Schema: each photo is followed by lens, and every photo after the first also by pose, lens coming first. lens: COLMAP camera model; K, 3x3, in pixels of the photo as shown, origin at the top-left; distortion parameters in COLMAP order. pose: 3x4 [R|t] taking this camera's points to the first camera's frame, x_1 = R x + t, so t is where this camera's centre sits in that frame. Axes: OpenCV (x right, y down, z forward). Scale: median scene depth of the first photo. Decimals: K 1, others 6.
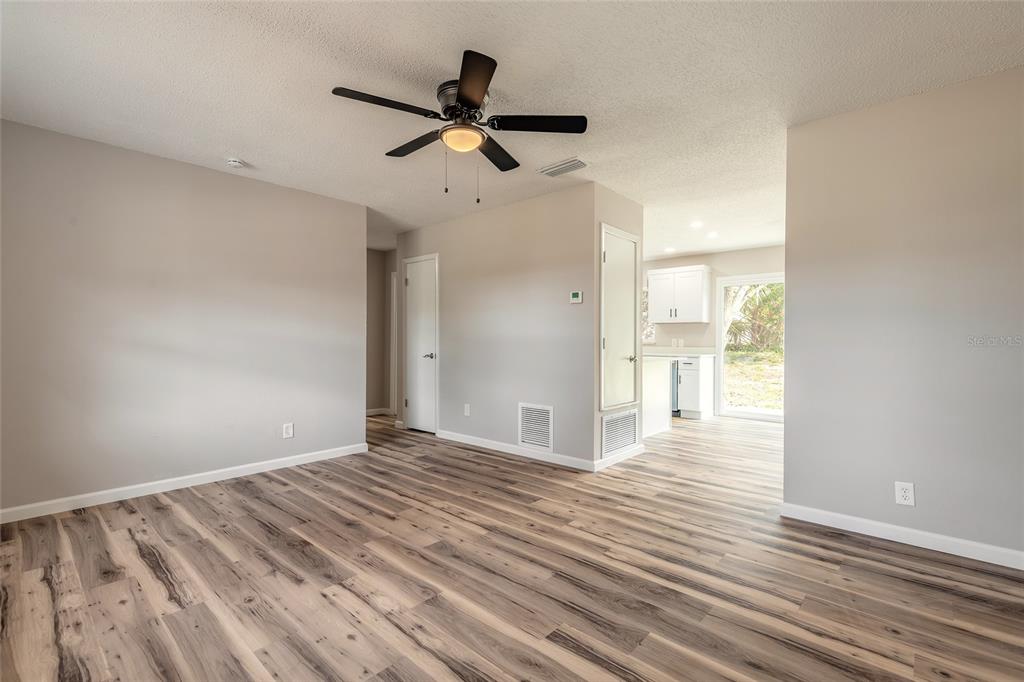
lens RADIAL K [[460.2, 0, 509.8], [0, 460.2, 337.7], [0, 0, 1]] dist [0.006139, -0.001293]
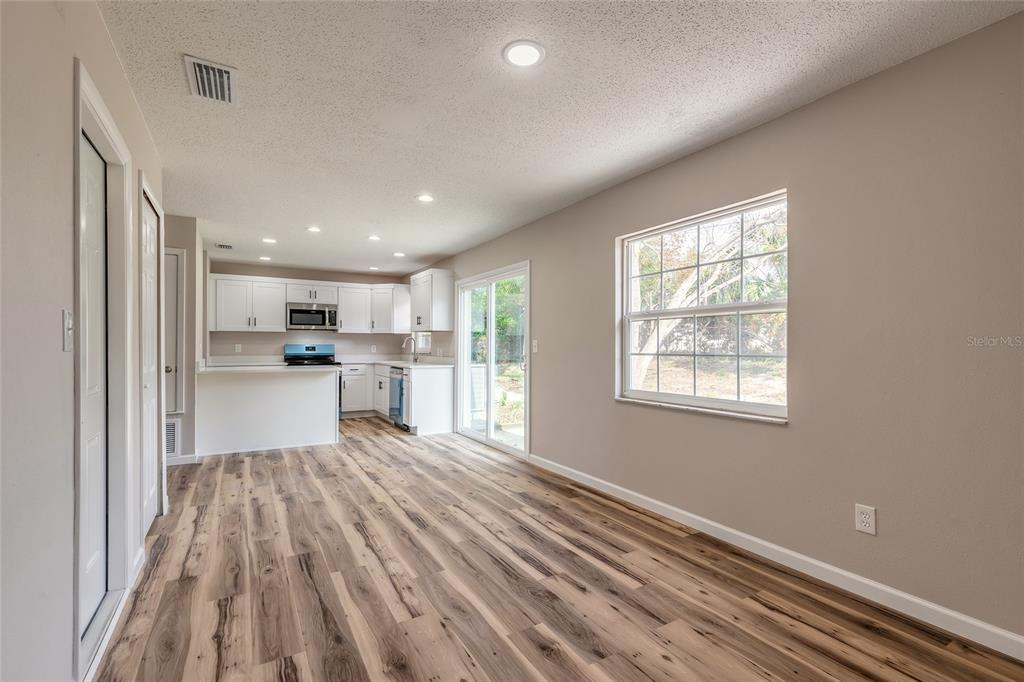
lens RADIAL K [[460.2, 0, 515.0], [0, 460.2, 346.9], [0, 0, 1]] dist [0.006139, -0.001293]
pose [[0.956168, -0.000566, -0.292818, 0.811734], [0.001692, 0.999992, 0.003592, -0.003106], [0.292814, -0.003929, 0.956161, 0.165280]]
